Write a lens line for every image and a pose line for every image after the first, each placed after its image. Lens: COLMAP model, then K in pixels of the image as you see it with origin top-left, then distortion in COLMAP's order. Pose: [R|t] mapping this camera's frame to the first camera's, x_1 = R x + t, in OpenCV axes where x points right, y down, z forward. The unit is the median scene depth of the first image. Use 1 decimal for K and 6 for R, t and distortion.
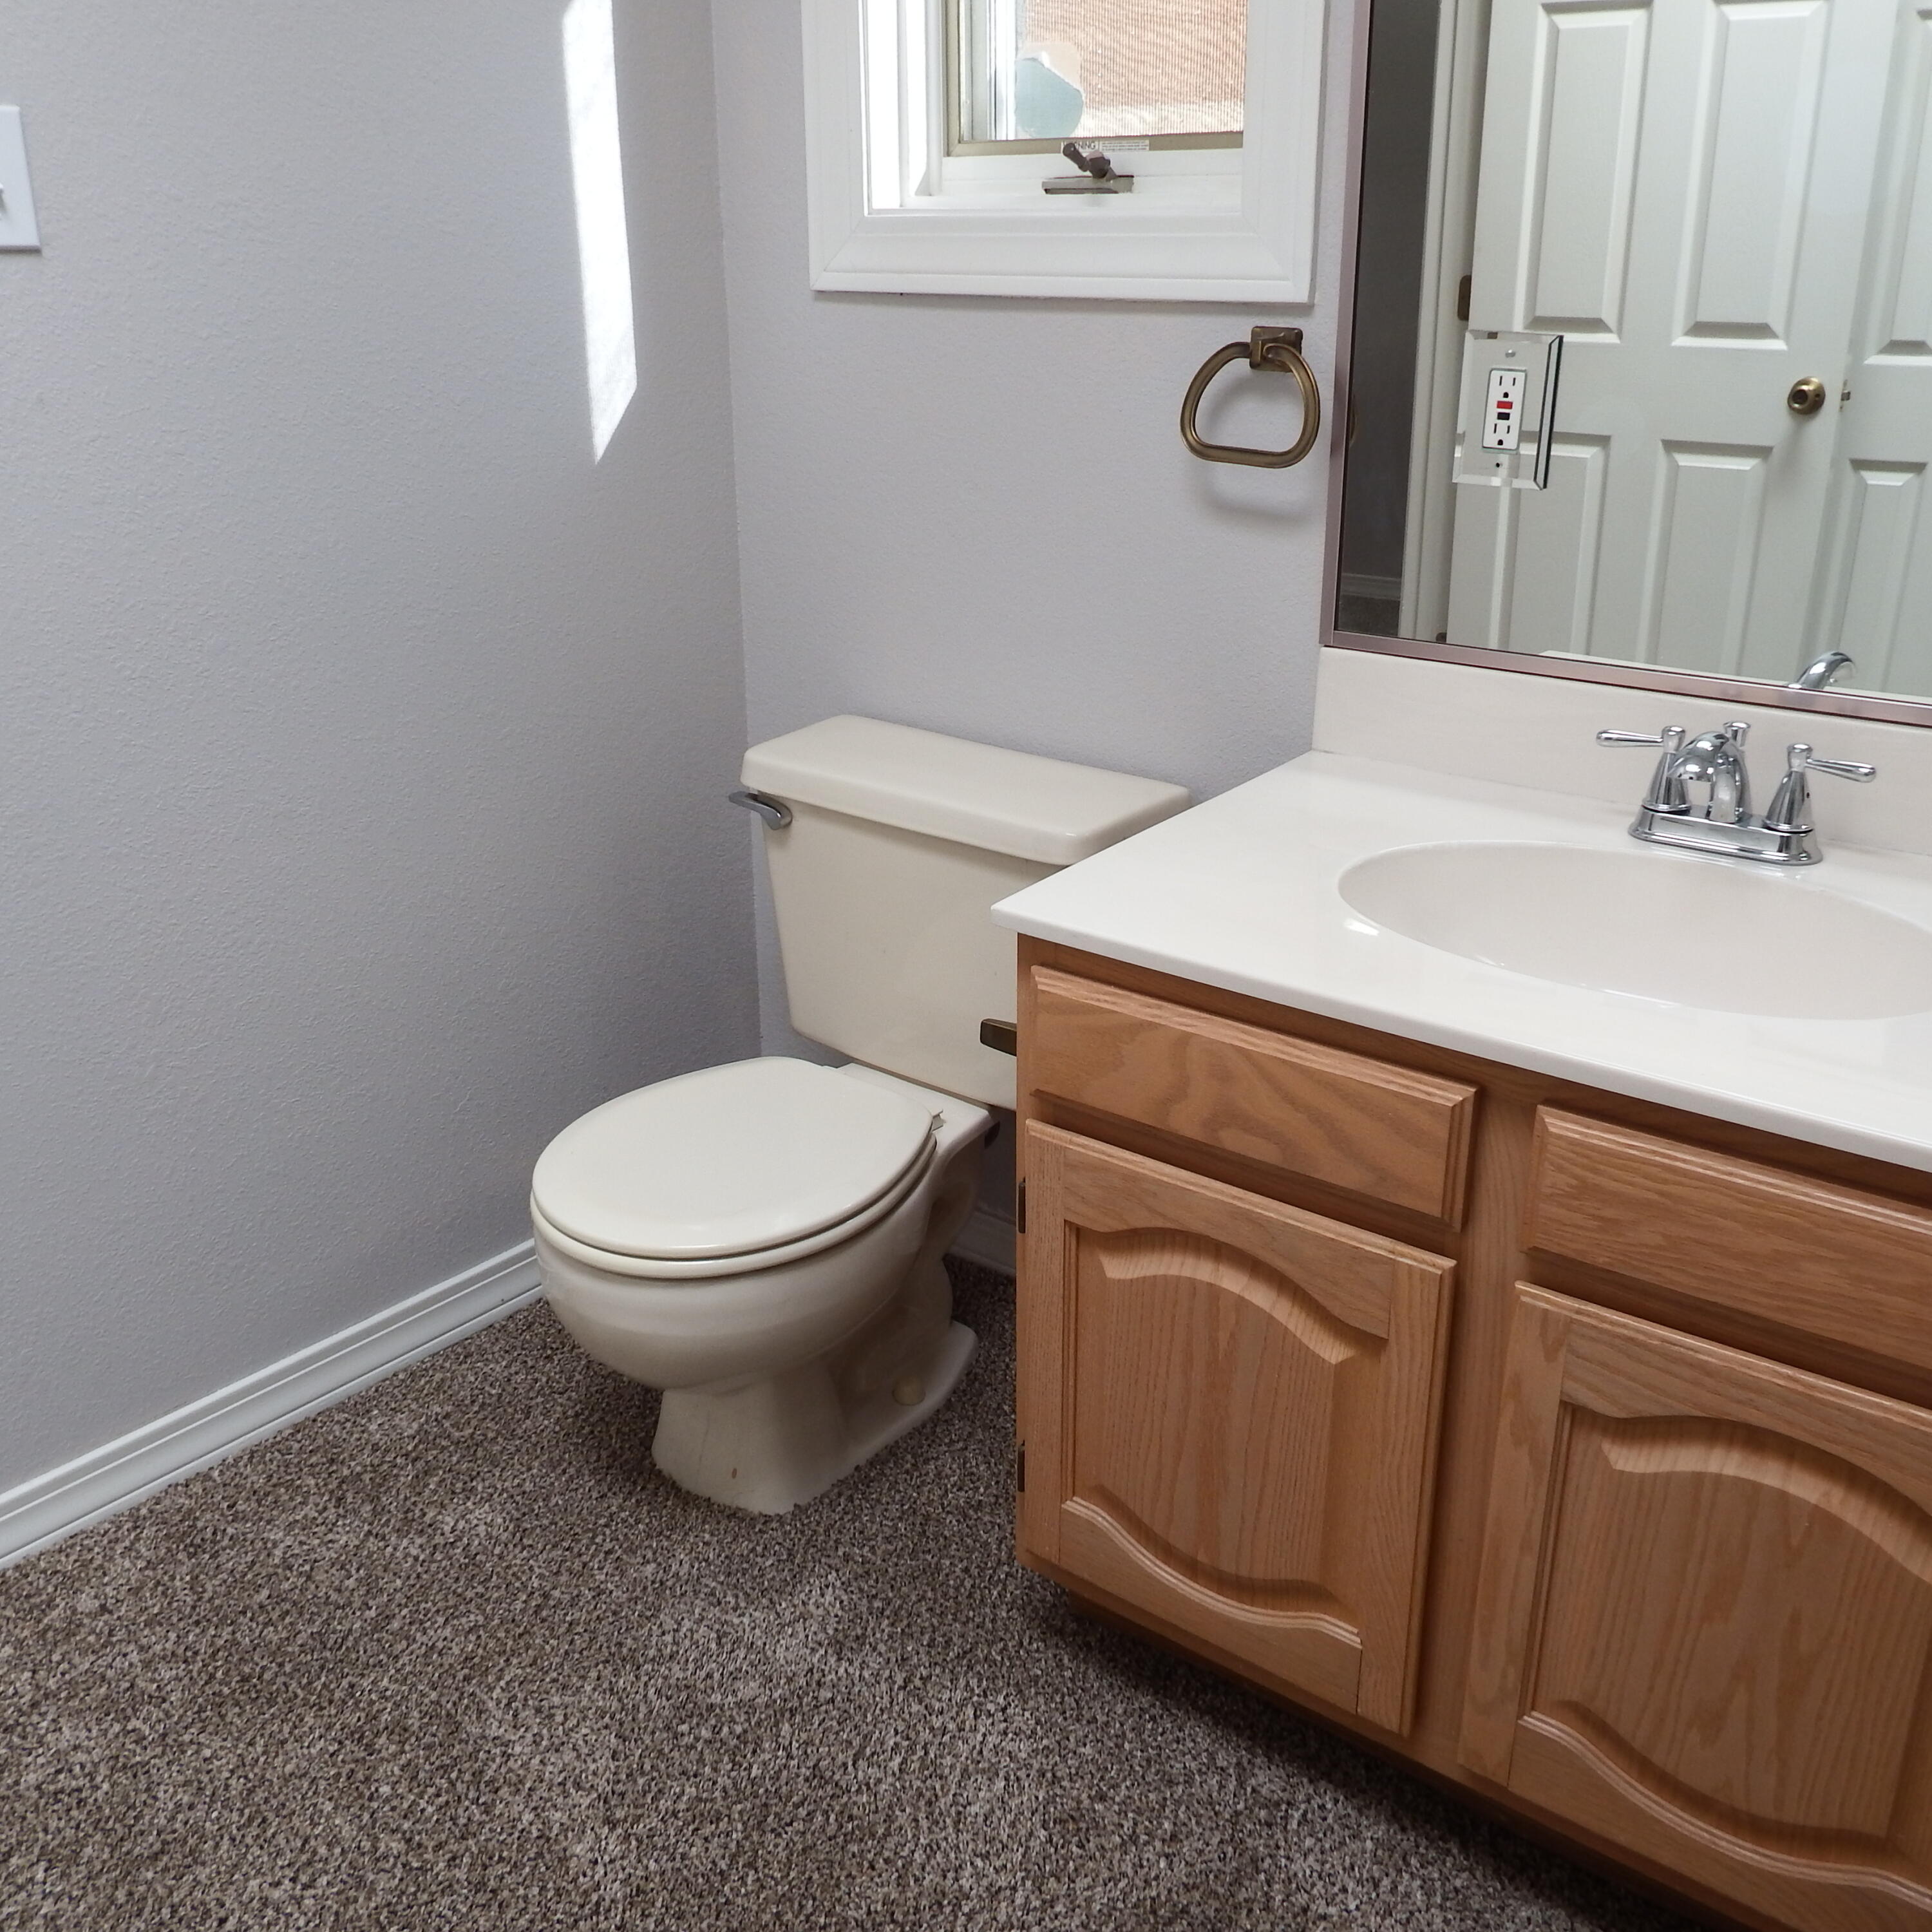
lens RADIAL K [[1928.9, 0, 966.0], [0, 1928.9, 966.0], [0, 0, 1]] dist [-0.003812, 0.002545]
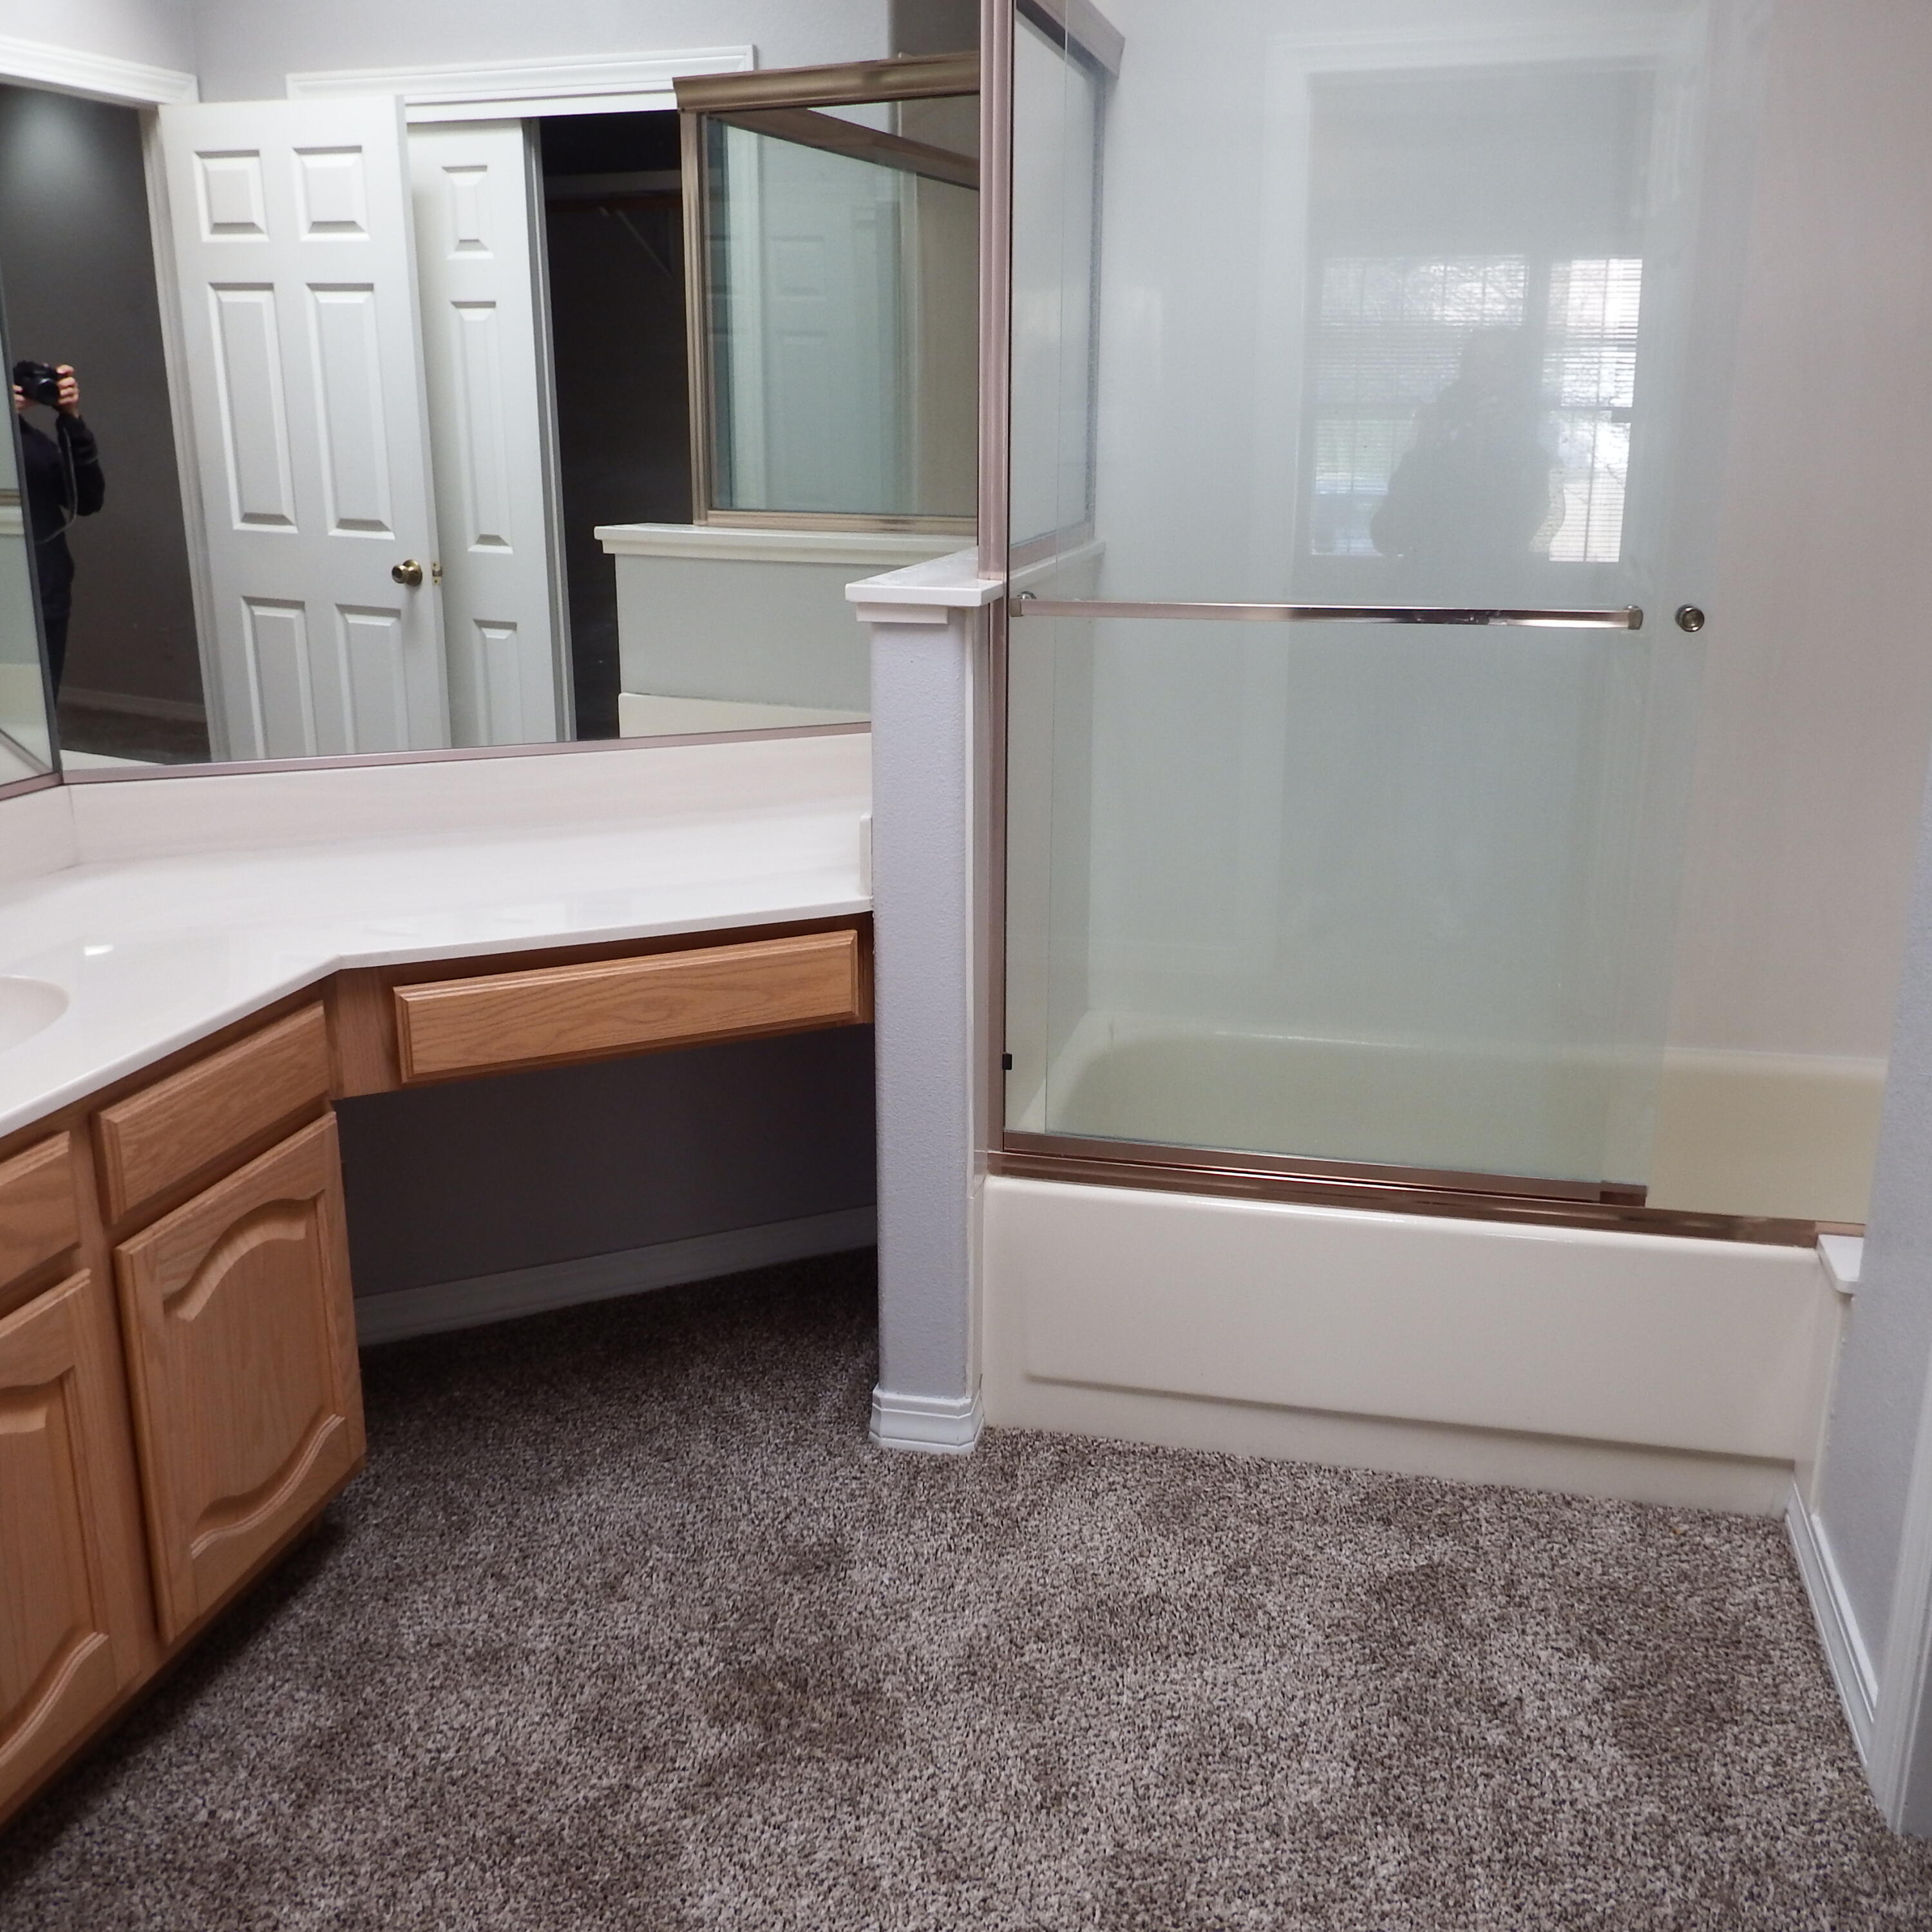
lens RADIAL K [[1928.9, 0, 966.0], [0, 1928.9, 966.0], [0, 0, 1]] dist [-0.003812, 0.002545]
pose [[-0.418978, -0.217552, 0.881549, -1.218323], [0.361900, 0.850414, 0.381870, -0.337473], [-0.832758, 0.479028, -0.277572, 0.827195]]
